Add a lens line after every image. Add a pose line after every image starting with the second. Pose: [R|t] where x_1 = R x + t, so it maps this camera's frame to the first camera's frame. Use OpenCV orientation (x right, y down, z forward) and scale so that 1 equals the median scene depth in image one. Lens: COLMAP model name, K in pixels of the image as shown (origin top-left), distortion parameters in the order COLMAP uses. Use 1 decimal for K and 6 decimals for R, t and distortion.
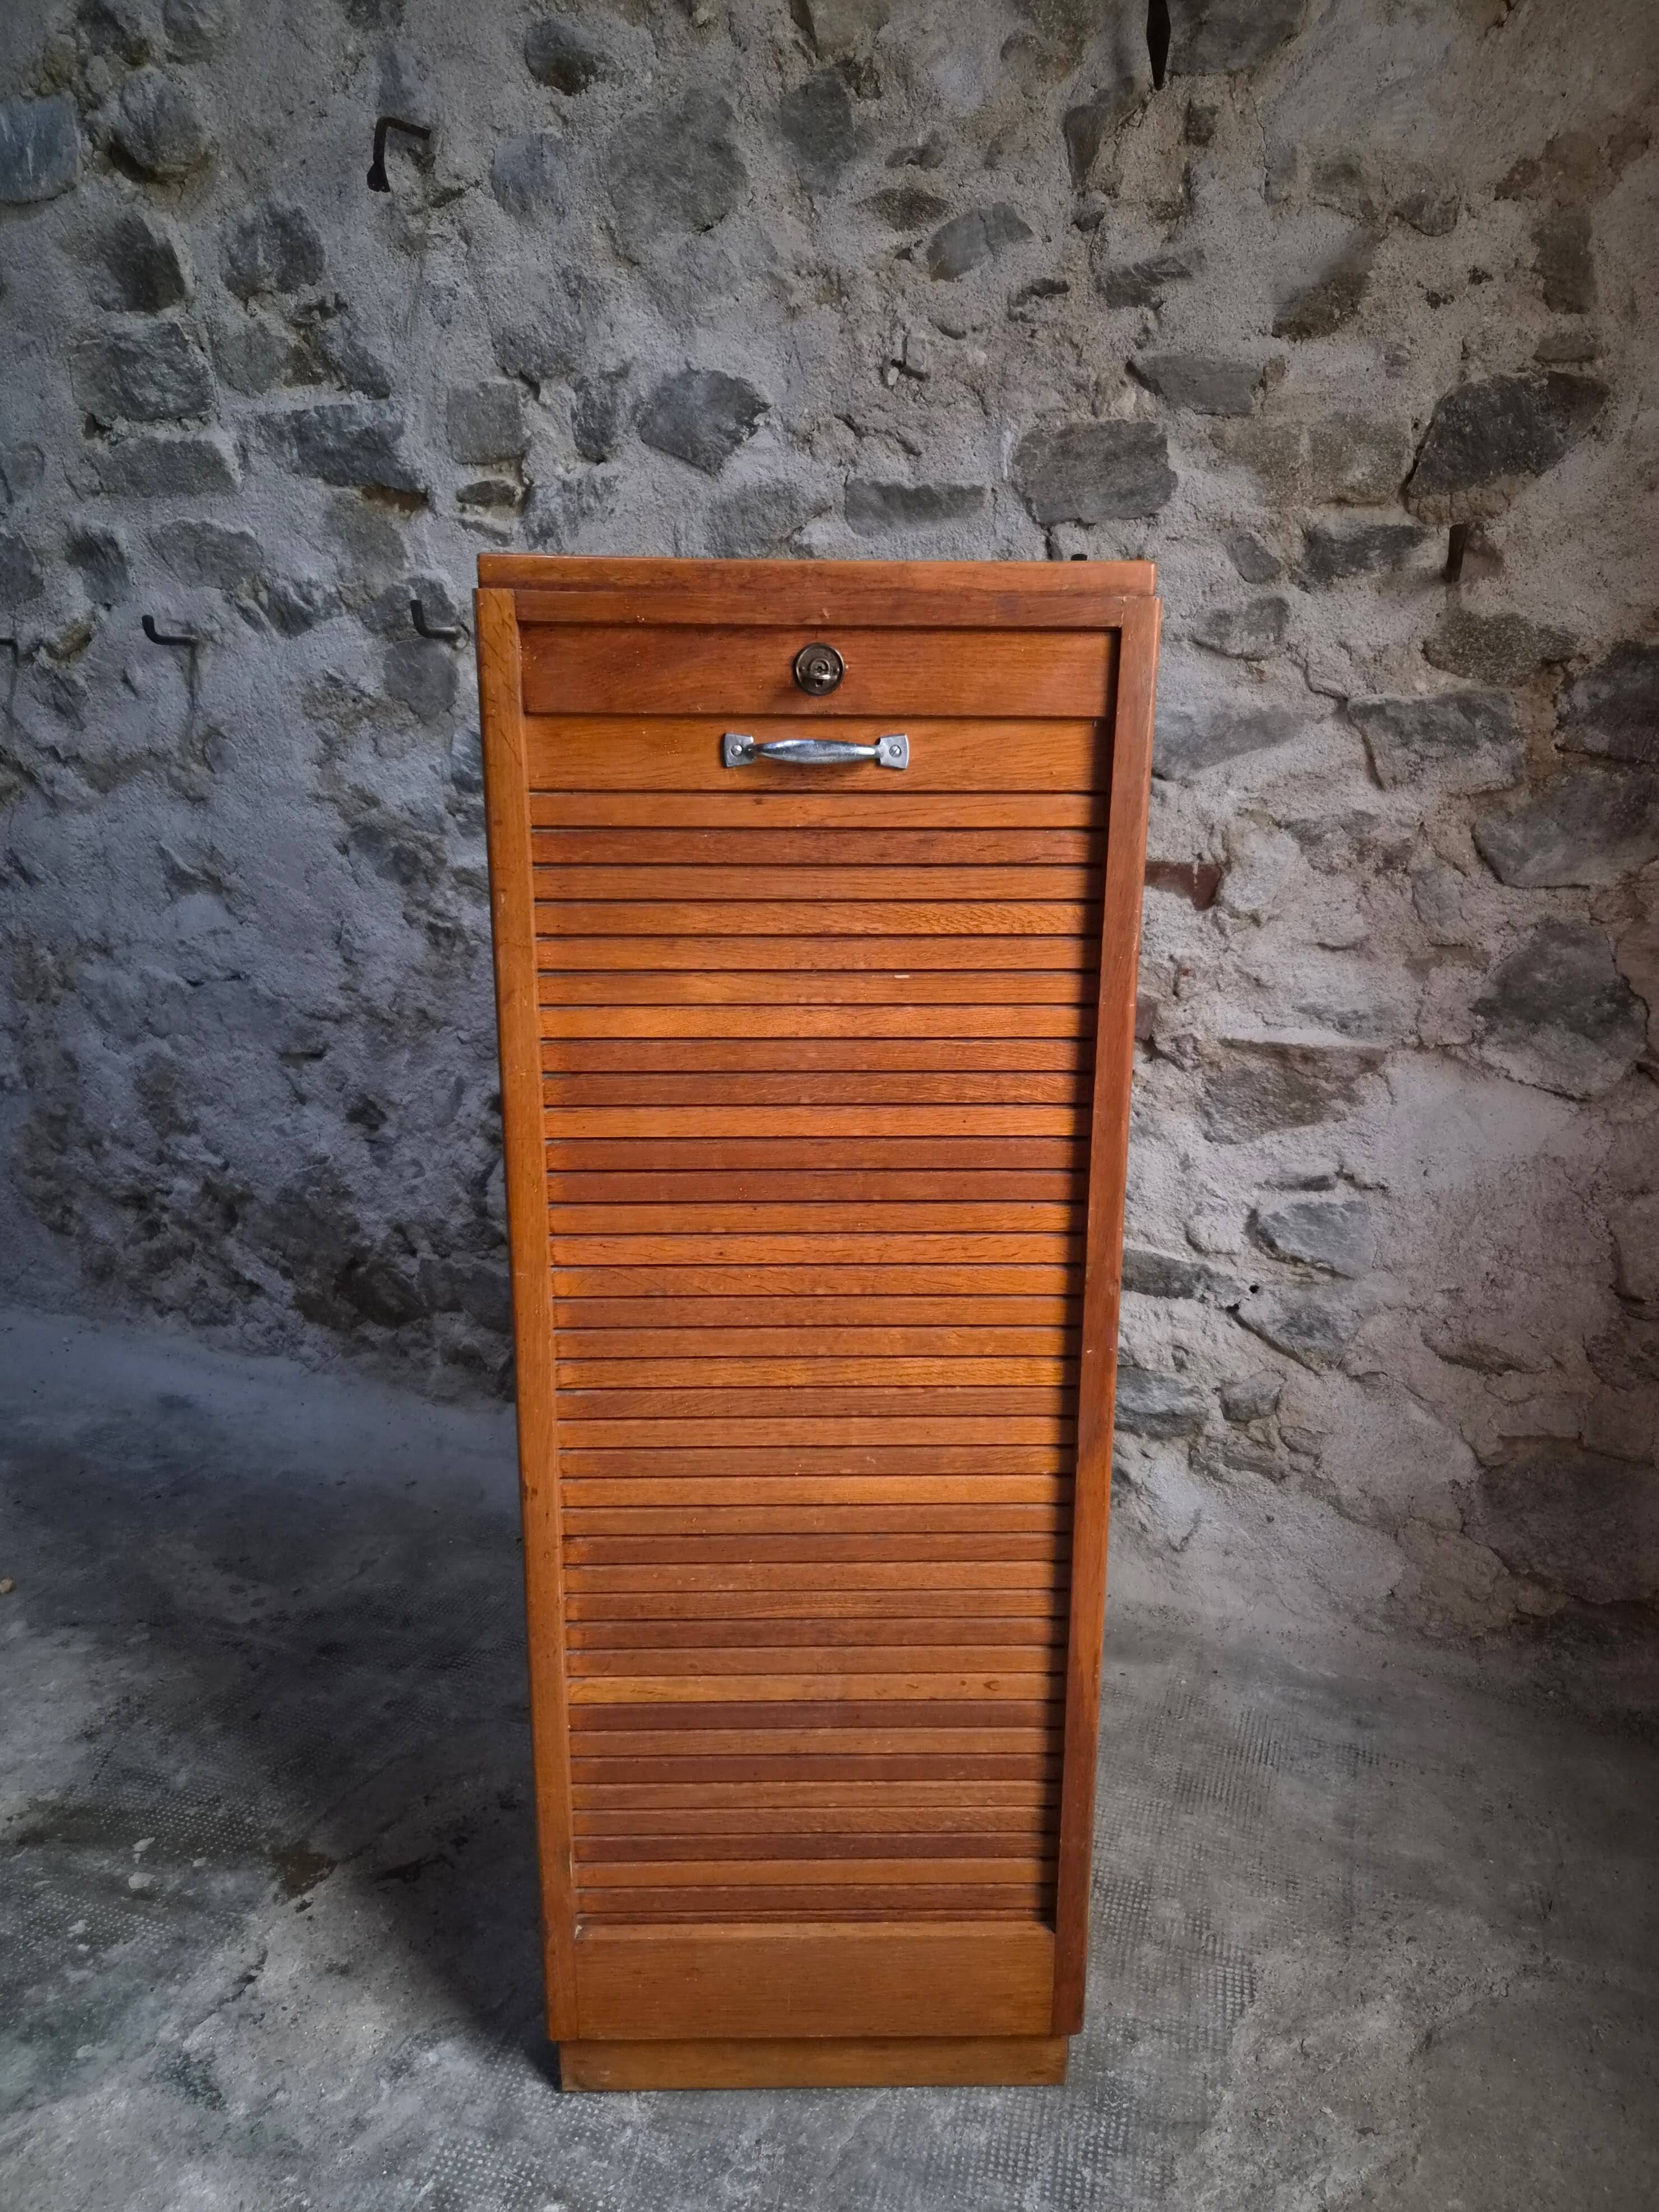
lens RADIAL K [[1505.9, 0, 843.4], [0, 1505.9, 1098.7], [0, 0, 1]] dist [0.070843, -0.055407]
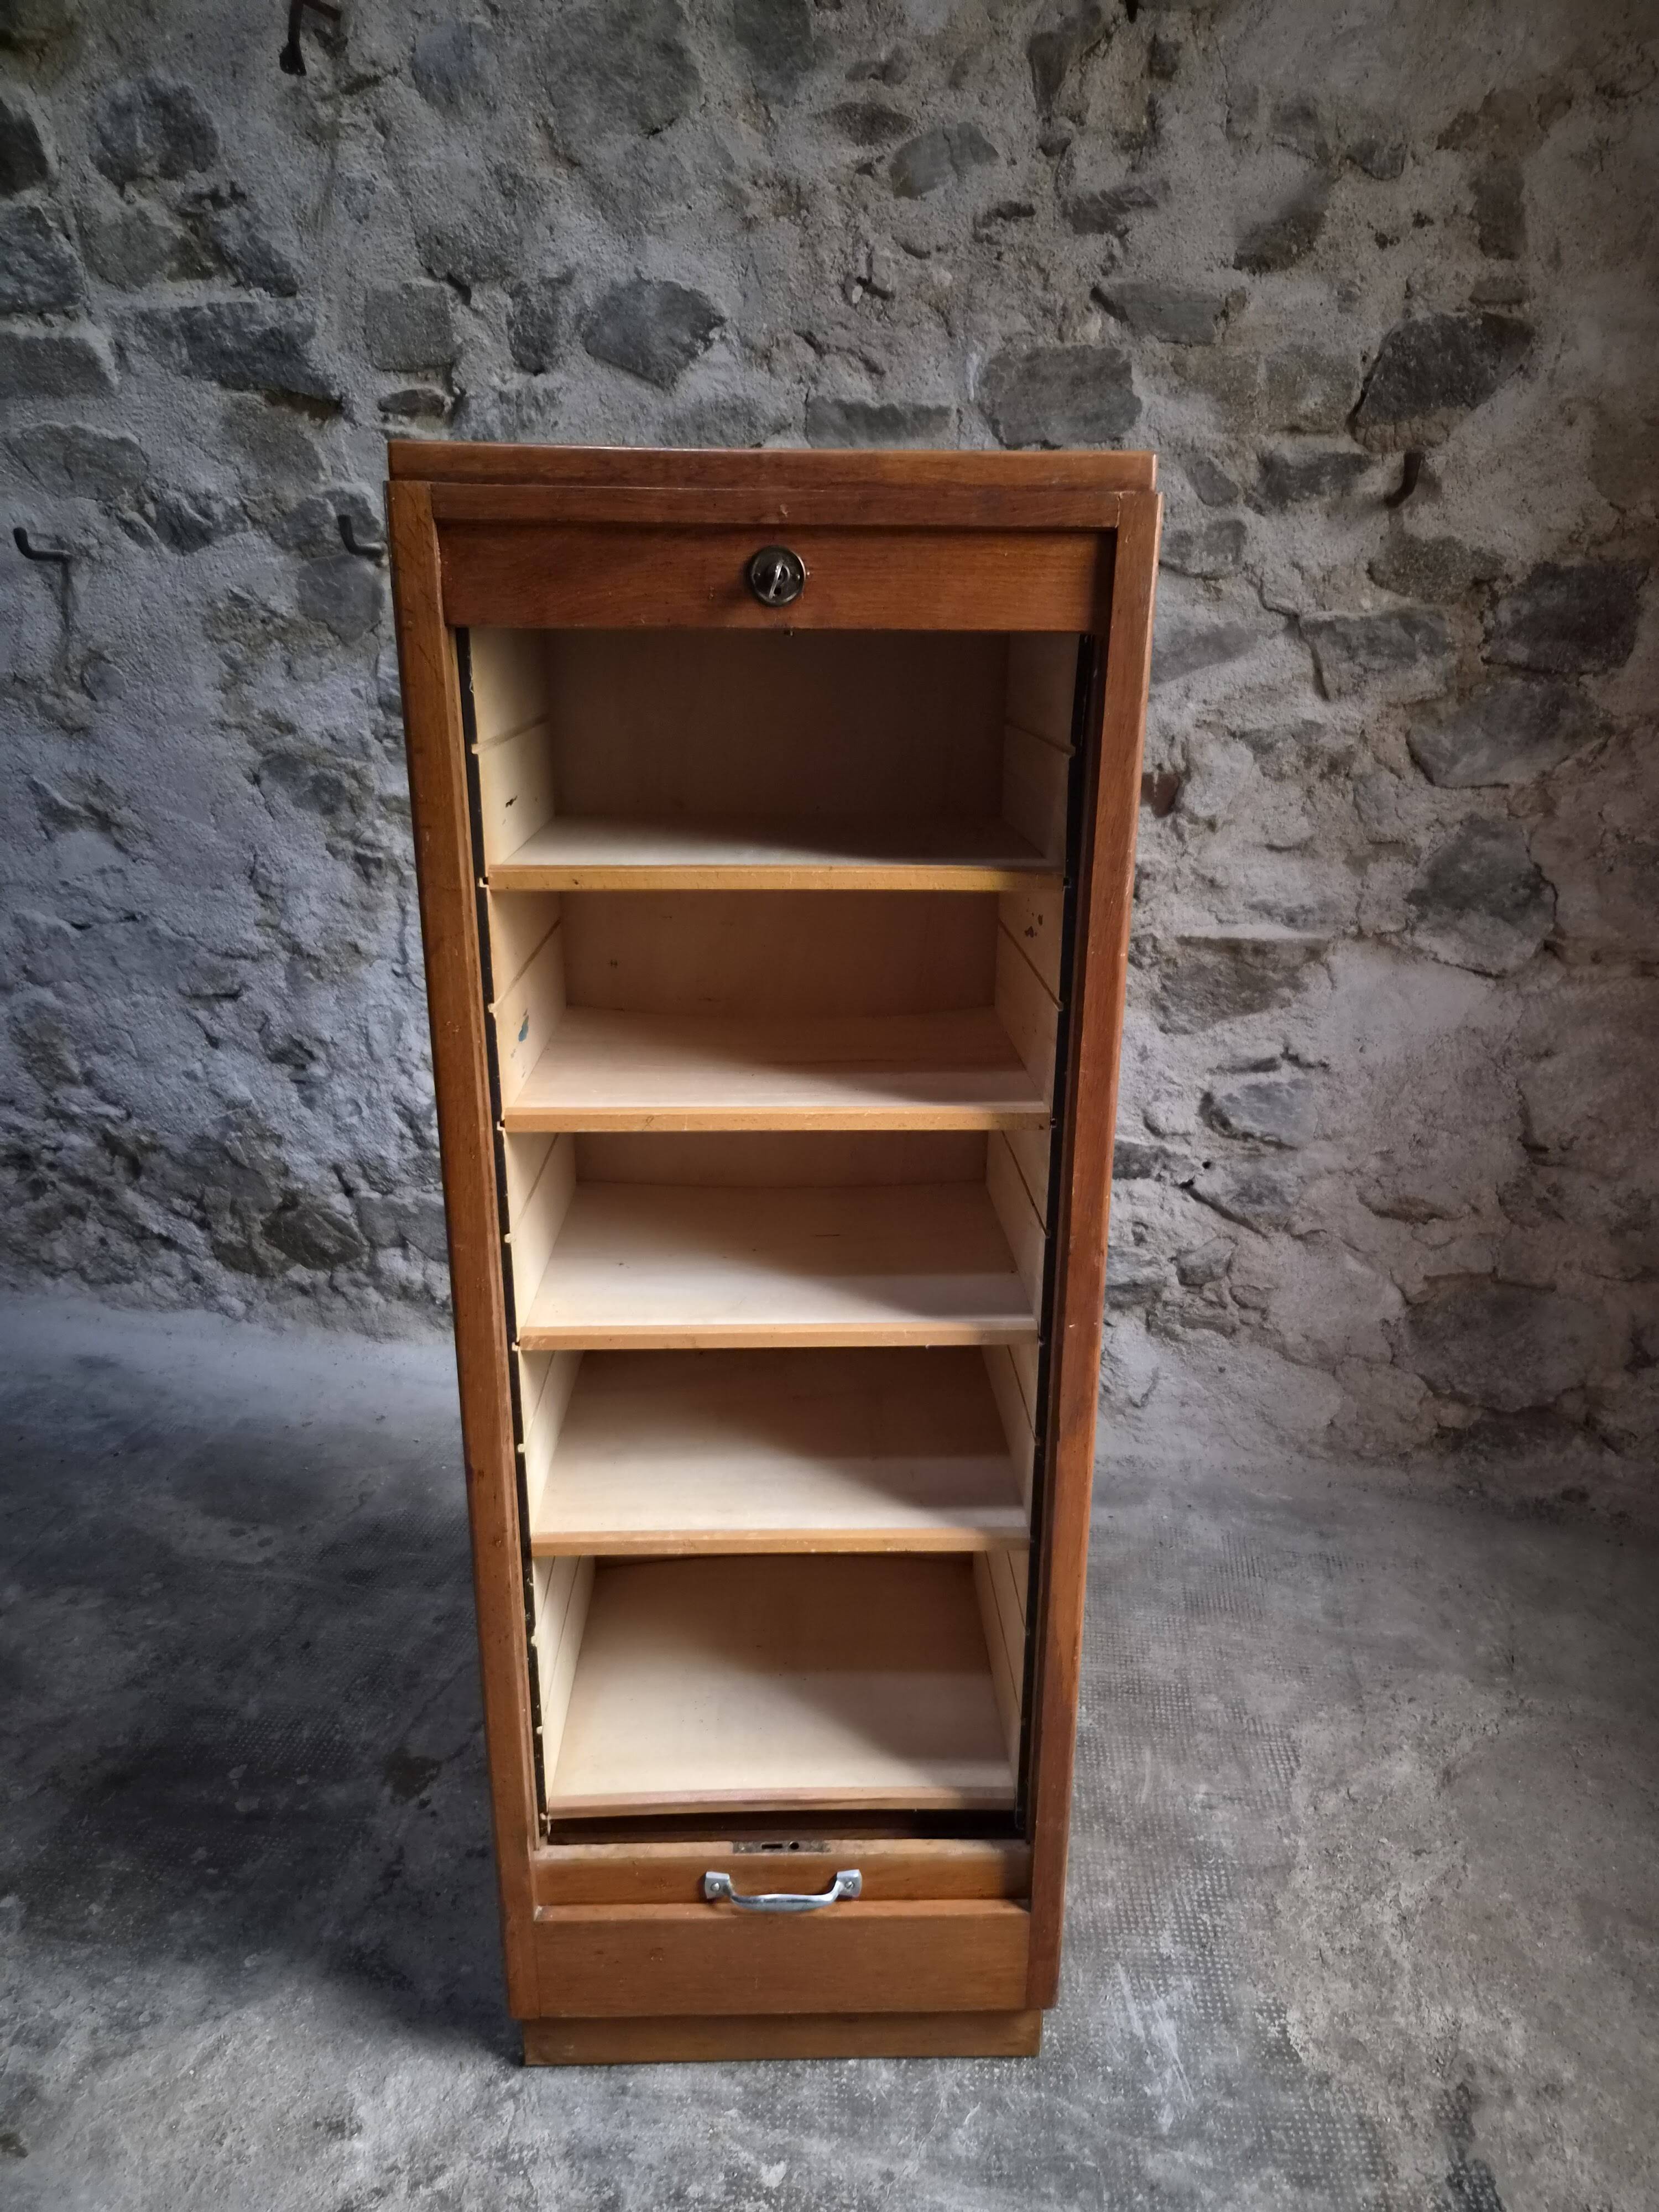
lens RADIAL K [[1492.3, 0, 839.5], [0, 1492.3, 1125.8], [0, 0, 1]] dist [0.064528, -0.050362]
pose [[0.983461, -0.059579, 0.171043, -0.190877], [0.048855, 0.996607, 0.066236, 0.012945], [-0.174409, -0.056784, 0.983035, -0.024277]]
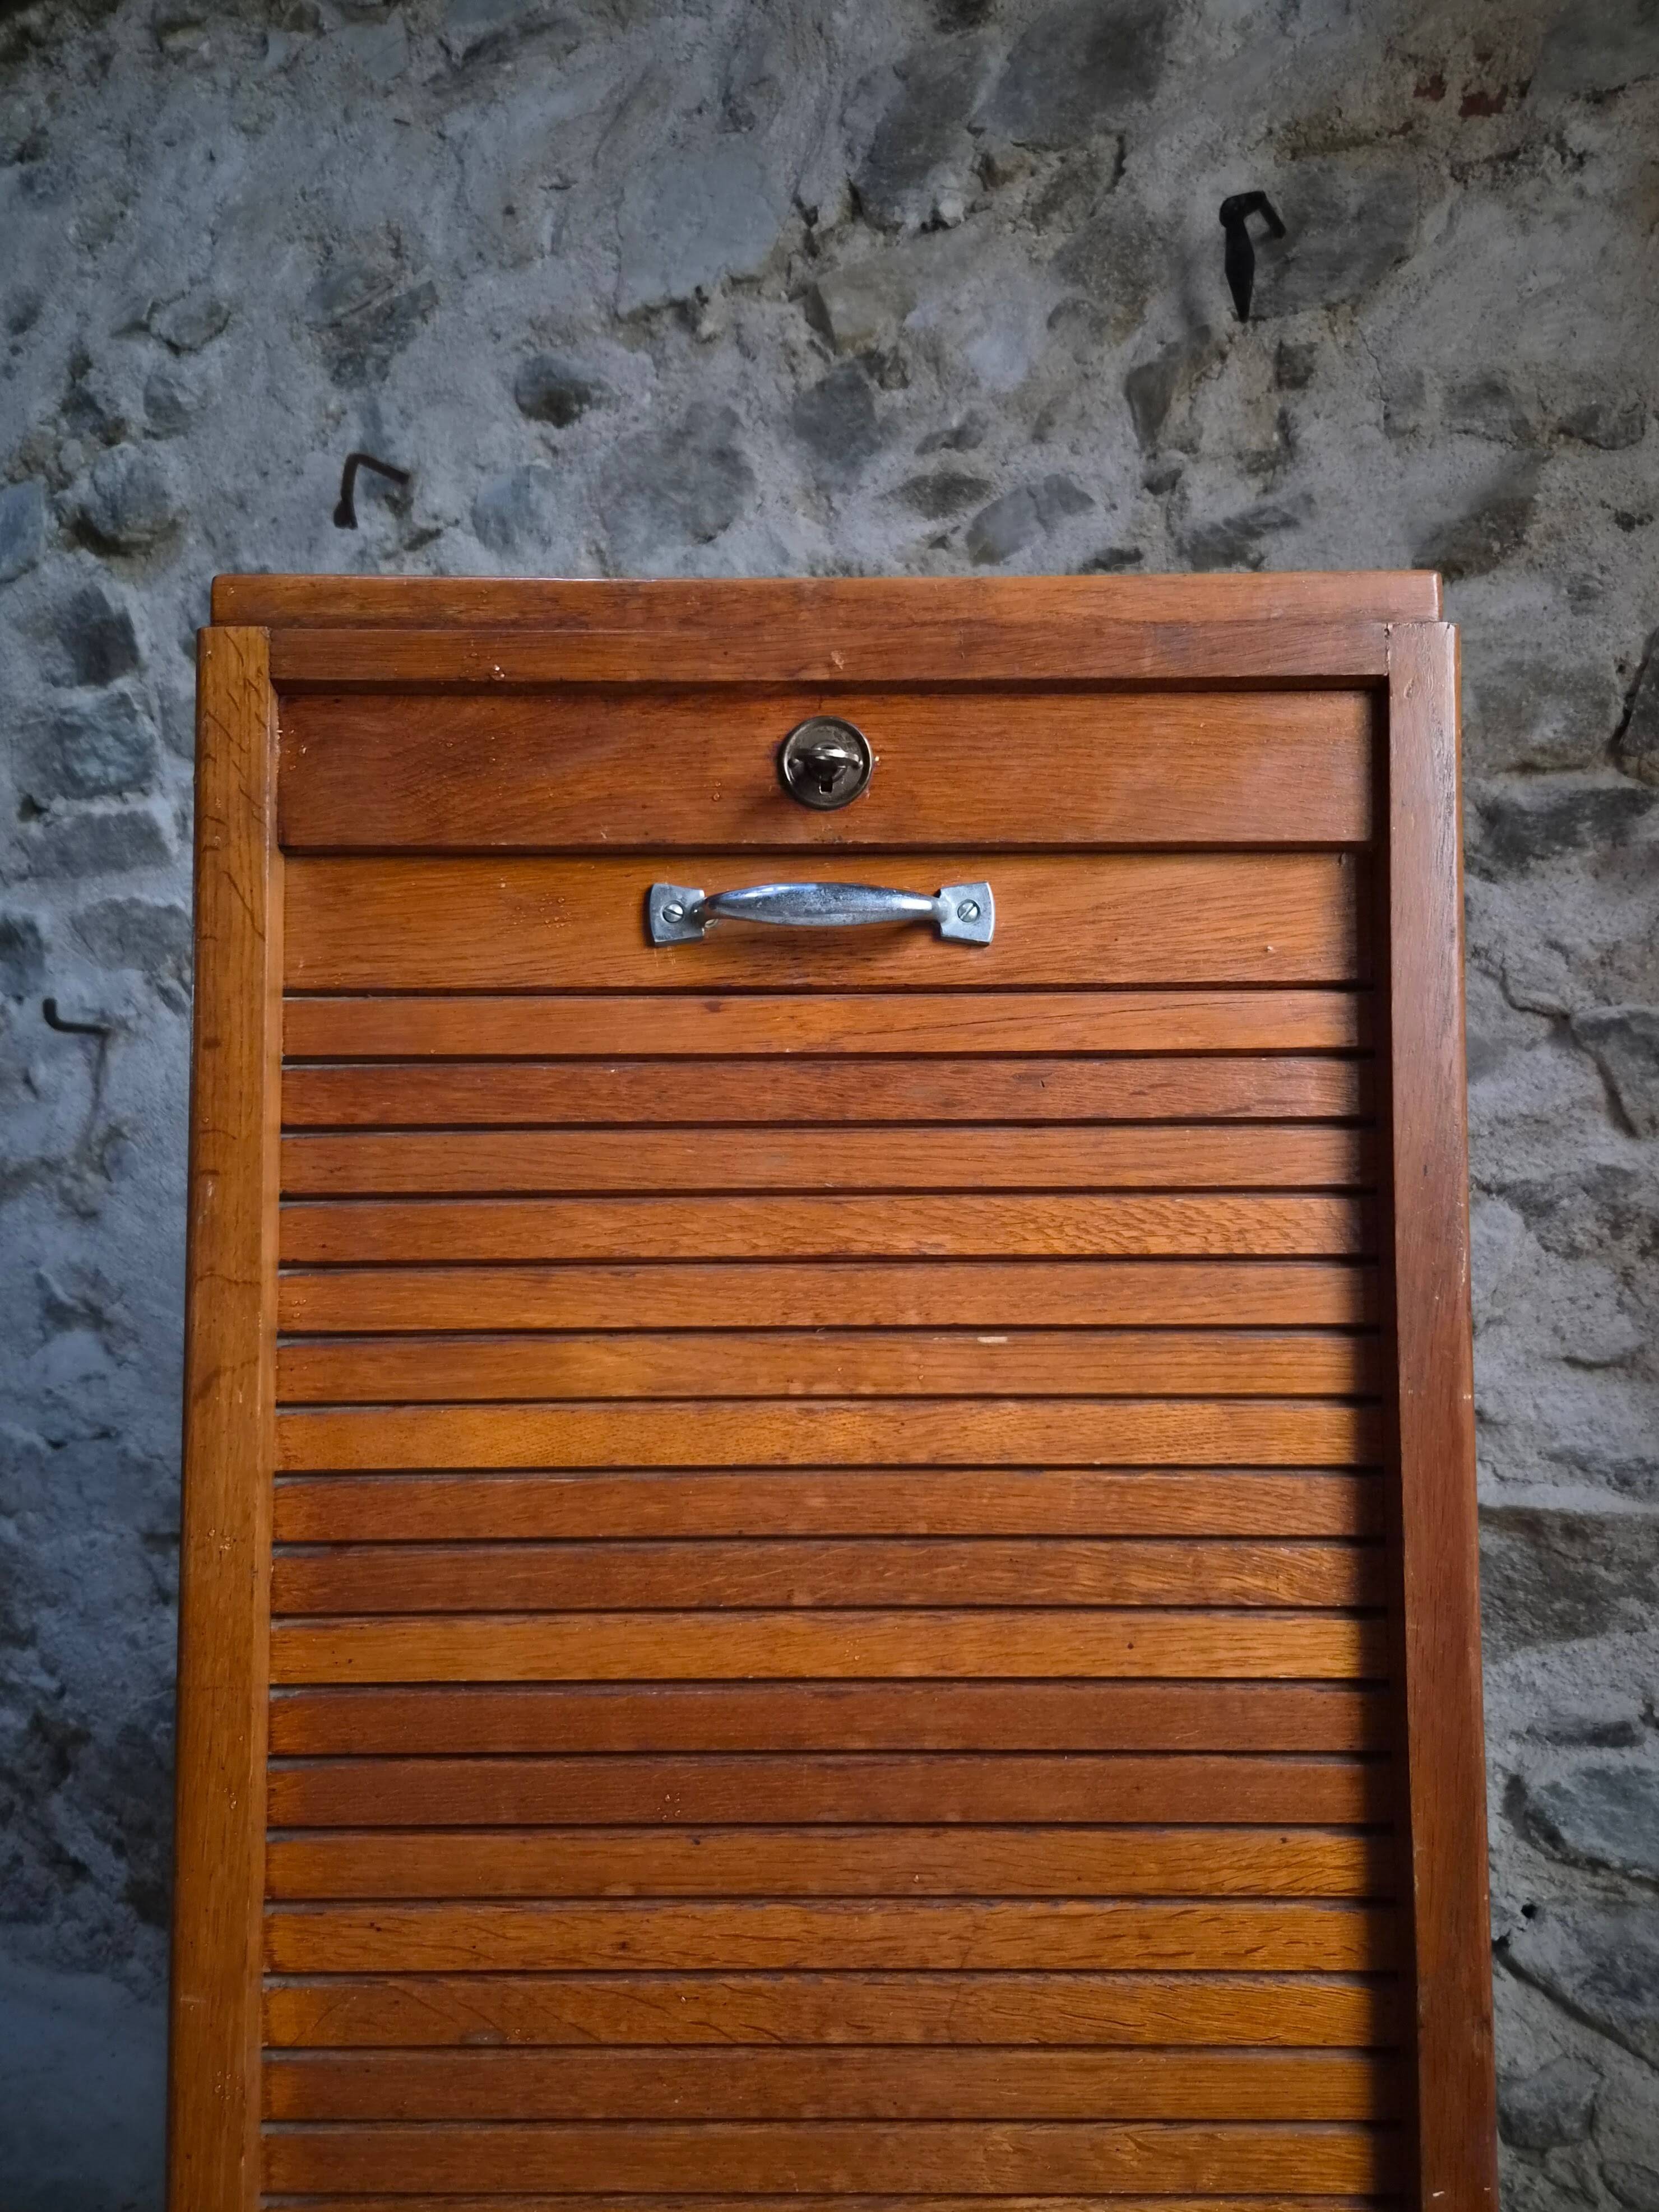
lens RADIAL K [[1517.7, 0, 827.1], [0, 1517.7, 1109.4], [0, 0, 1]] dist [0.053713, -0.040149]
pose [[0.999501, -0.011248, -0.029524, -0.000518], [0.001832, 0.953544, -0.301249, -0.000829], [0.031540, 0.301045, 0.953088, 0.294975]]
